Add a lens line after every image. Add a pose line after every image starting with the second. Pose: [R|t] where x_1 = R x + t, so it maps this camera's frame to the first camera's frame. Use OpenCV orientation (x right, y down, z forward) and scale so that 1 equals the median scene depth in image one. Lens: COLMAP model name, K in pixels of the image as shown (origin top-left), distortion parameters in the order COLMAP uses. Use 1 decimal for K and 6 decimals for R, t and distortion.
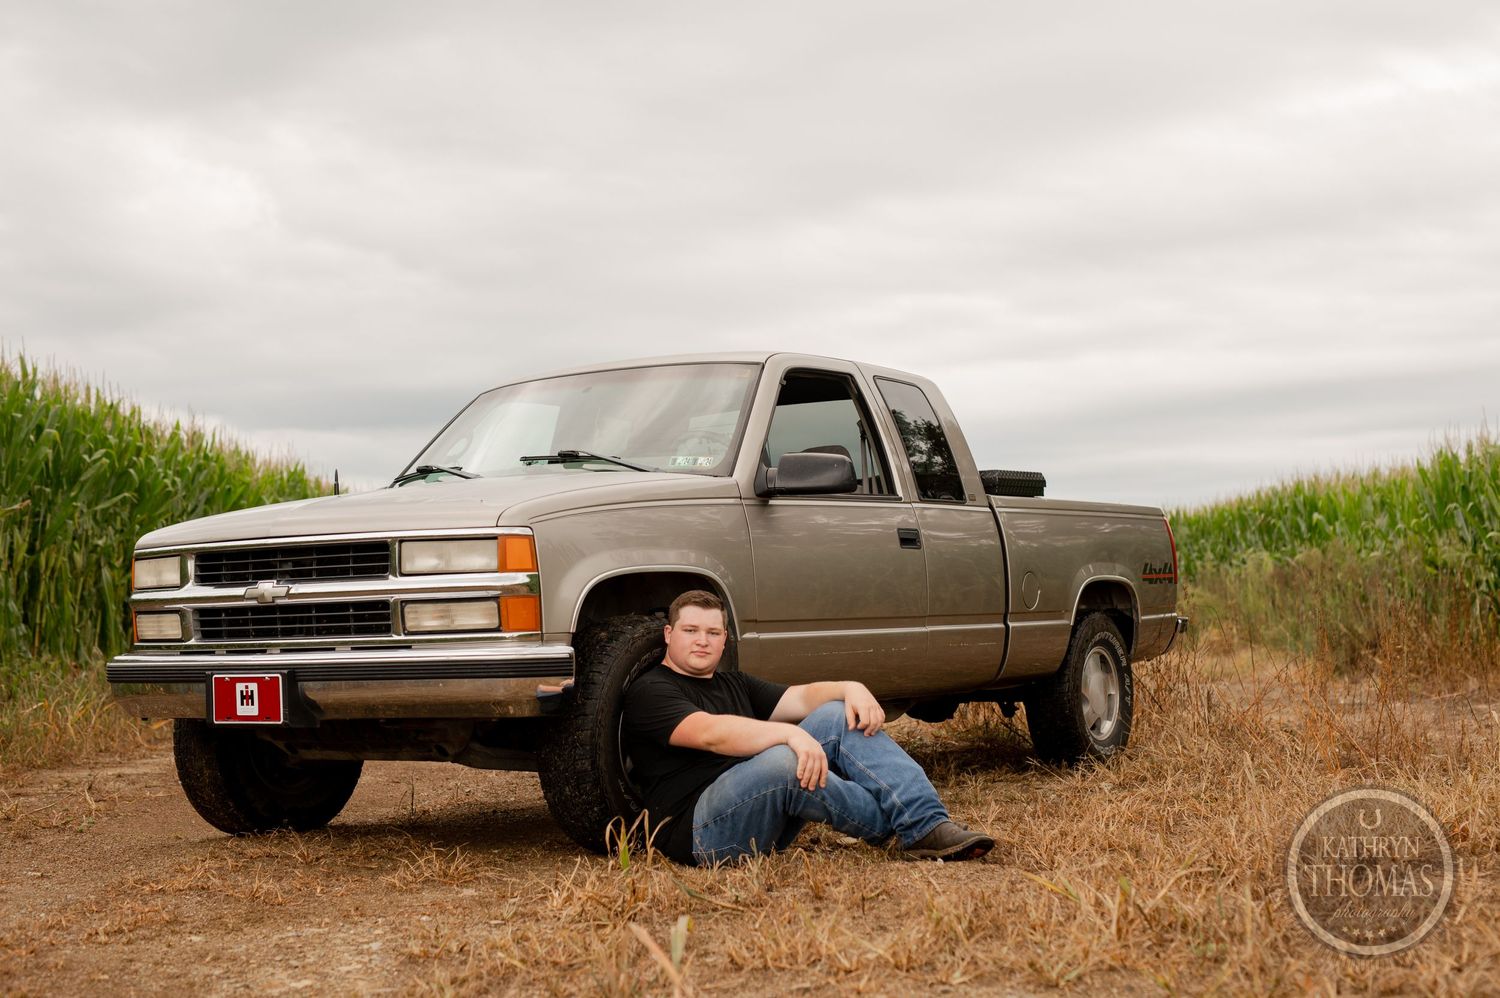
lens RADIAL K [[2107.8, 0, 748.5], [0, 2107.8, 499.8], [0, 0, 1]] dist [0.005805, 0.034578]
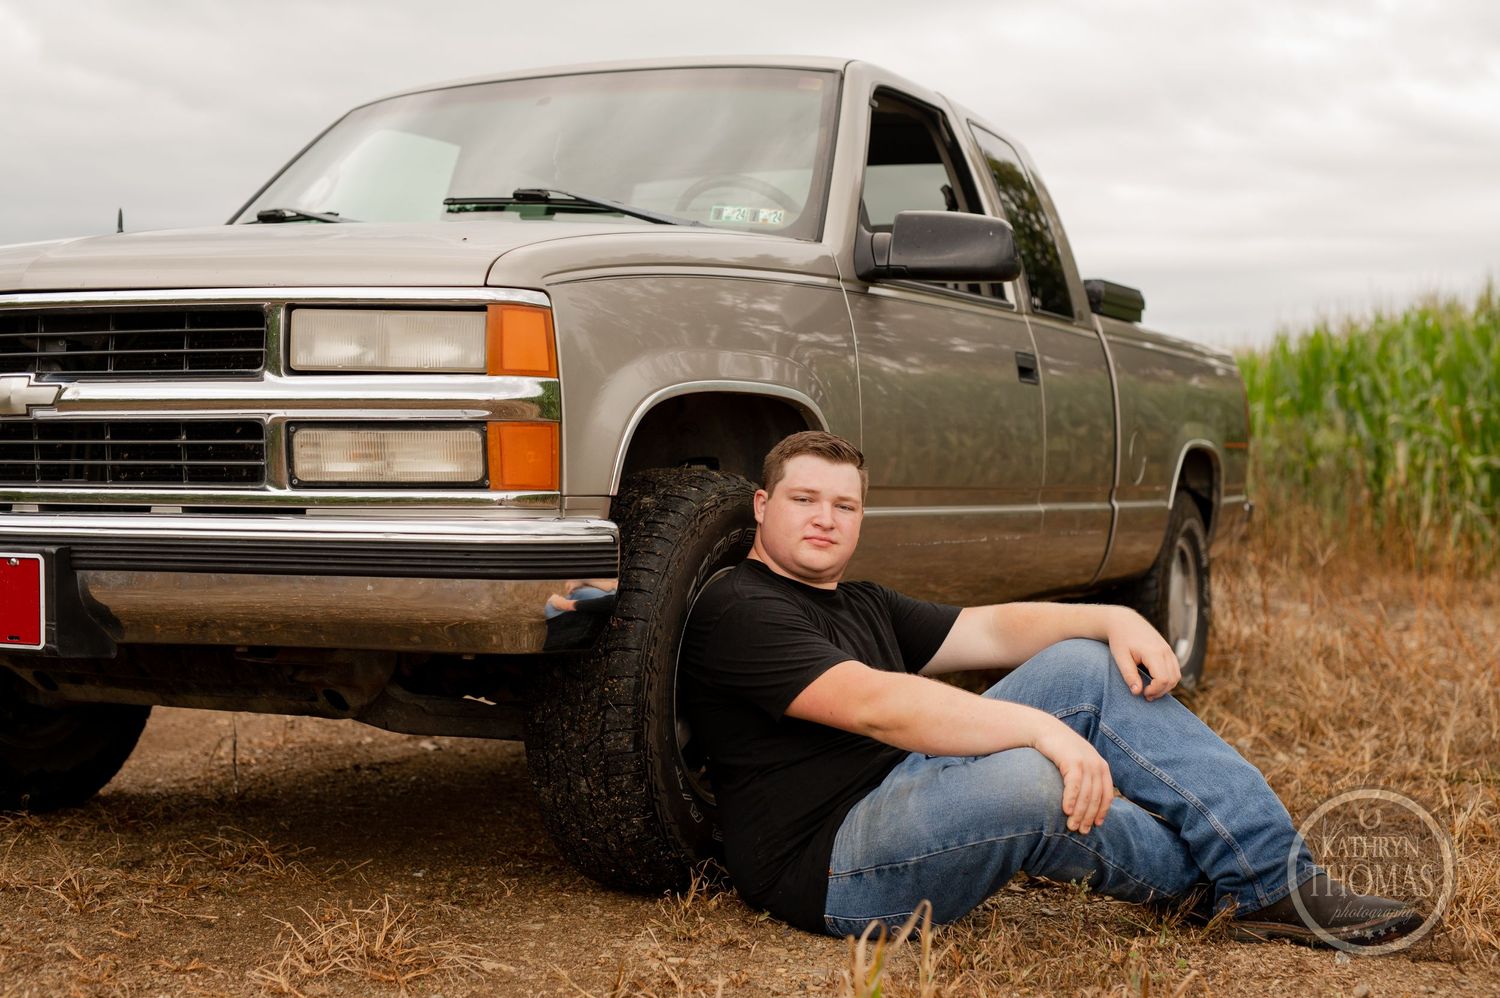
lens RADIAL K [[2113.6, 0, 751.4], [0, 2113.6, 496.7], [0, 0, 1]] dist [-0.006345, 0.046349]
pose [[0.989598, 0.038501, 0.138611, -0.121789], [-0.047078, 0.997139, 0.059142, 0.029823], [-0.135938, -0.065052, 0.988579, 0.464169]]
